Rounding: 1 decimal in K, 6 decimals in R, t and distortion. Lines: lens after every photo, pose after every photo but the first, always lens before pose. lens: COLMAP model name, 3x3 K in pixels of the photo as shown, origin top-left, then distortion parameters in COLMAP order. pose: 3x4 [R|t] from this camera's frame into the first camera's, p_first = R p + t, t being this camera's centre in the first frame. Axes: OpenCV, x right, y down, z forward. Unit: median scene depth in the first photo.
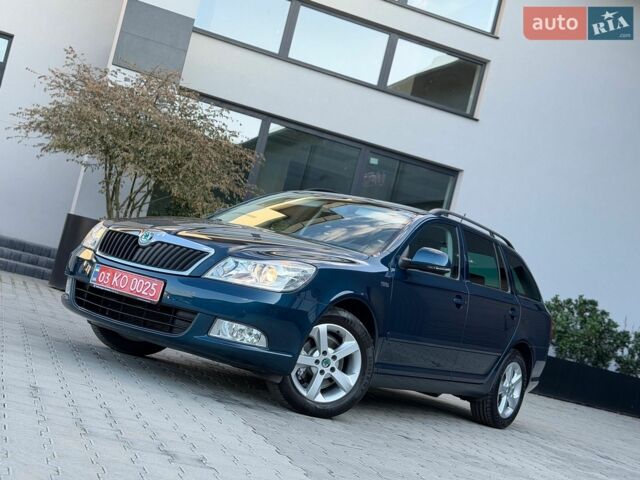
lens RADIAL K [[1074.9, 0, 316.9], [0, 1074.9, 216.9], [0, 0, 1]] dist [0.167236, -0.988779]
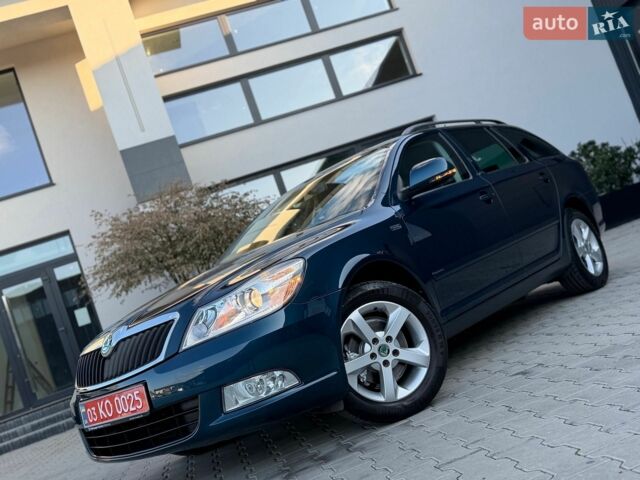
lens RADIAL K [[709.9, 0, 320.0], [0, 709.9, 240.0], [0, 0, 1]] dist [0.189594, -0.564453]
pose [[0.825596, -0.557001, -0.090224, 0.060804], [0.557250, 0.829976, -0.024758, 0.053656], [0.088673, -0.029837, 0.995614, 0.464757]]
